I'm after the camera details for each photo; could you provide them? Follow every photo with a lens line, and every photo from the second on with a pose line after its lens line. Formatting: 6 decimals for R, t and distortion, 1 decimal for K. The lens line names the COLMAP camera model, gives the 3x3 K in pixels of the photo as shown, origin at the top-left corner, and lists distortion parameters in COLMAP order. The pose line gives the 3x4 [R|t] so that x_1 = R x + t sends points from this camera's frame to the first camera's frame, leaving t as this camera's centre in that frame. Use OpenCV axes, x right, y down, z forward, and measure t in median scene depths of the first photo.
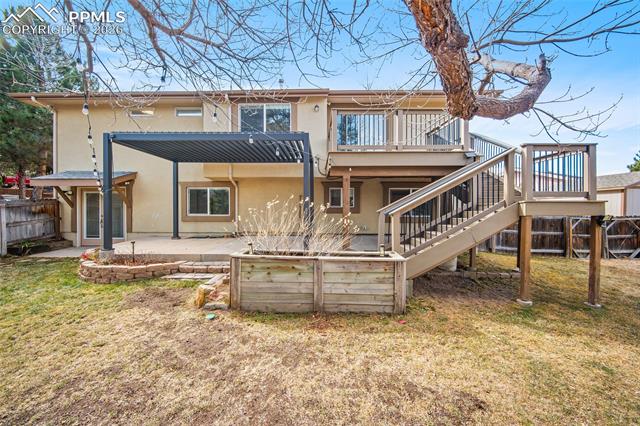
lens RADIAL K [[254.0, 0, 320.8], [0, 254.0, 214.5], [0, 0, 1]] dist [-0.002243, -0.000225]
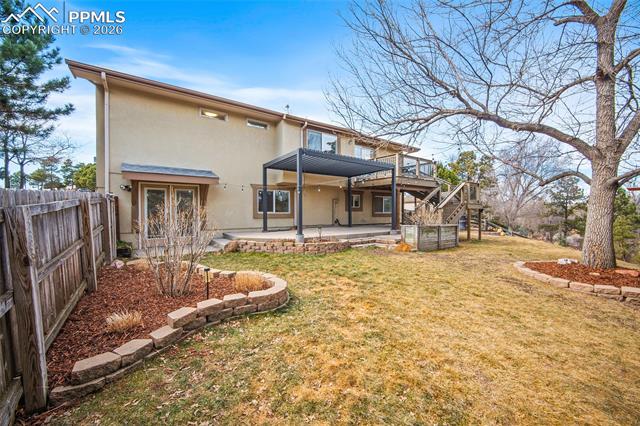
lens RADIAL K [[254.0, 0, 320.8], [0, 254.0, 214.5], [0, 0, 1]] dist [-0.002243, -0.000225]
pose [[0.785830, -0.008553, 0.618384, -1.010856], [0.025100, 0.999522, -0.018073, 0.037157], [-0.617933, 0.029724, 0.785668, -0.076024]]
